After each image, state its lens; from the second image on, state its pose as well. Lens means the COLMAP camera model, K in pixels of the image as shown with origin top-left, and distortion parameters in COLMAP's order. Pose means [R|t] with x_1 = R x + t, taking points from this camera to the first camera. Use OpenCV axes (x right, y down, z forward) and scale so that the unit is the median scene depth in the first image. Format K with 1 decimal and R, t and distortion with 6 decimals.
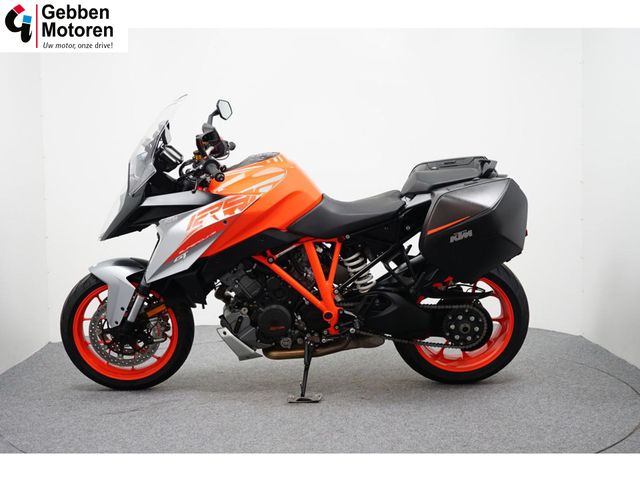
lens RADIAL K [[929.8, 0, 320.1], [0, 929.8, 237.7], [0, 0, 1]] dist [0.007568, 0.000000]
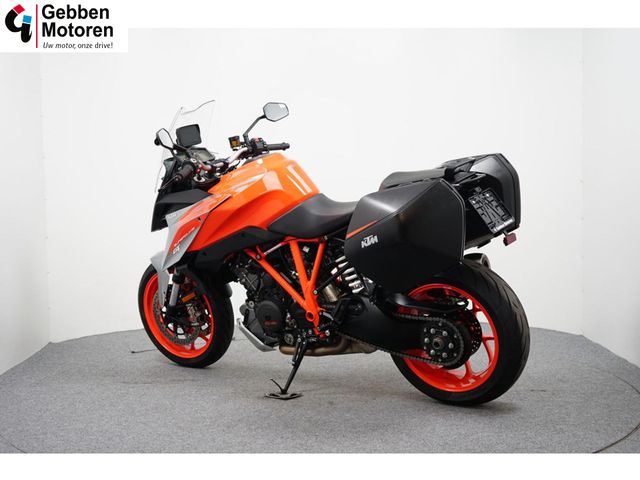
lens RADIAL K [[929.8, 0, 321.3], [0, 929.8, 237.4], [0, 0, 1]] dist [0.007568, 0.000000]
pose [[0.799565, 0.037945, -0.599380, 0.613006], [-0.028914, 0.999277, 0.024690, -0.025040], [0.599884, -0.002411, 0.800083, 0.210391]]
